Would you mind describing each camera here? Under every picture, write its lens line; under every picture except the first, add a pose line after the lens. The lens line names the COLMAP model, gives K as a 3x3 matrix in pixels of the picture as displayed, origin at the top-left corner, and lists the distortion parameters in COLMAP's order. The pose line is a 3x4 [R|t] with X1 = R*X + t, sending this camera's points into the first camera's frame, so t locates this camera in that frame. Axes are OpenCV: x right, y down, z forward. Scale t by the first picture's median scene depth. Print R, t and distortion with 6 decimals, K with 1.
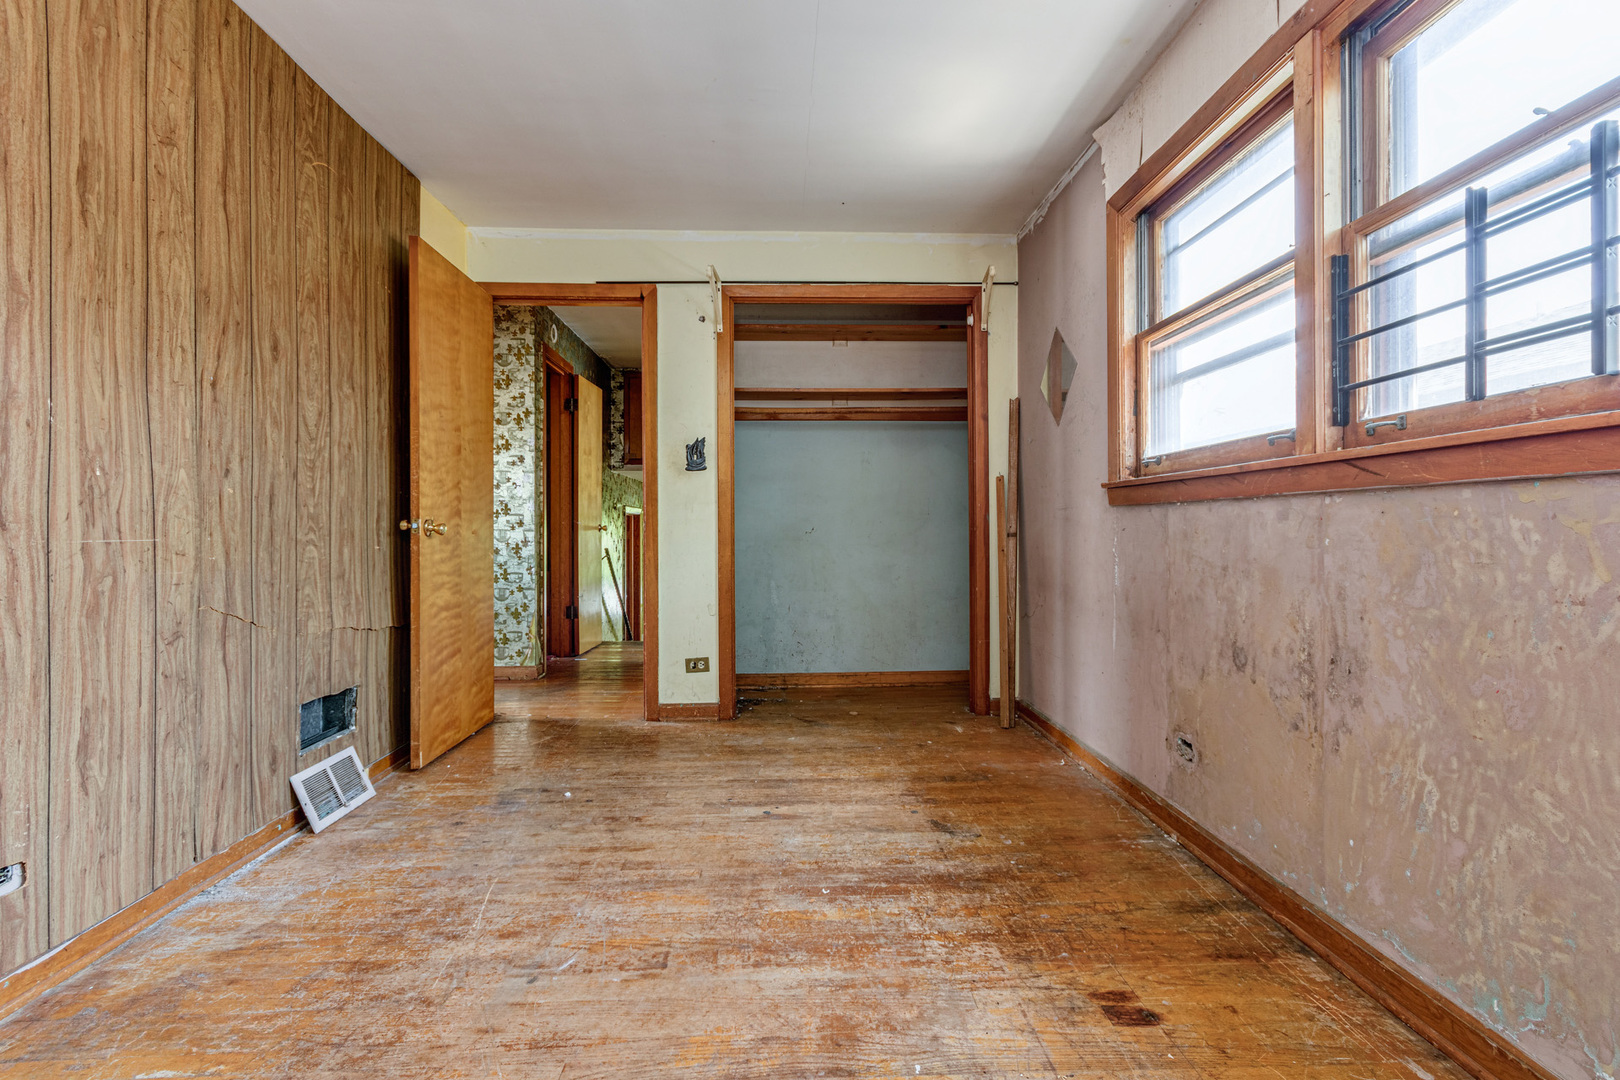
lens RADIAL K [[816.6, 0, 809.0], [0, 816.6, 520.9], [0, 0, 1]] dist [0.004986, 0.000560]
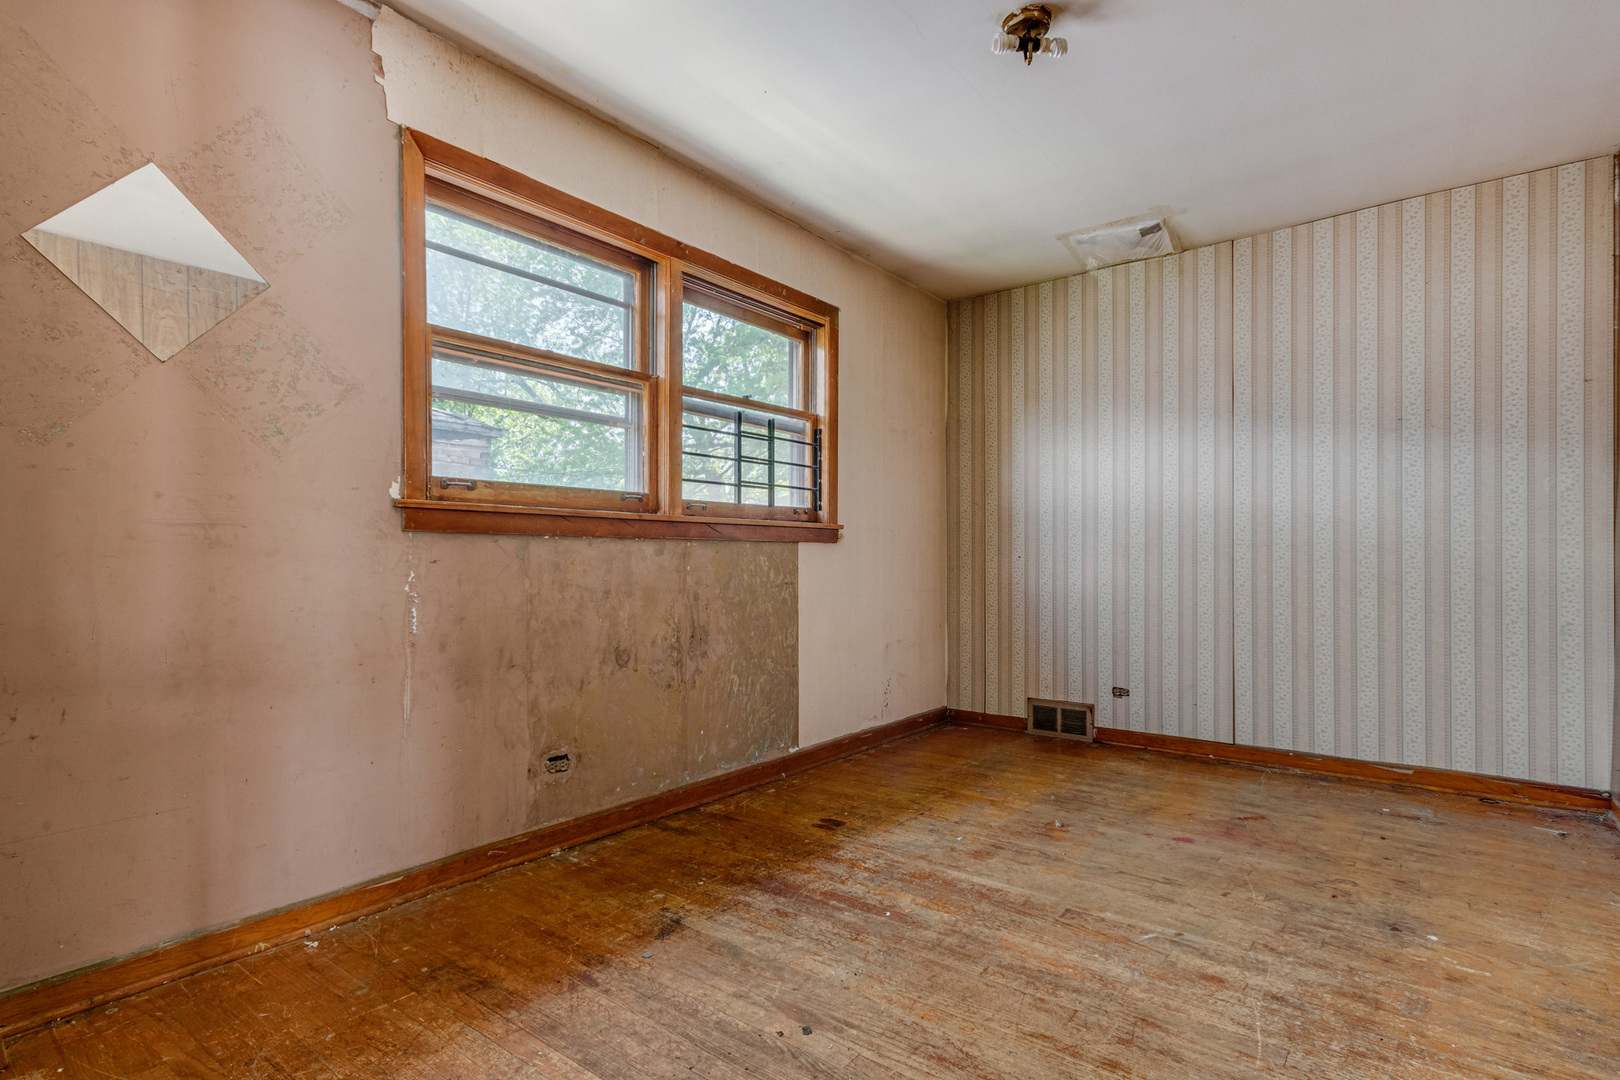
lens RADIAL K [[785.8, 0, 822.6], [0, 785.8, 560.4], [0, 0, 1]] dist [0.002516, 0.001241]
pose [[-0.780936, 0.004433, 0.624595, -0.573767], [-0.002050, 0.999951, -0.009660, 0.022759], [-0.624608, -0.008825, -0.780889, 1.962254]]
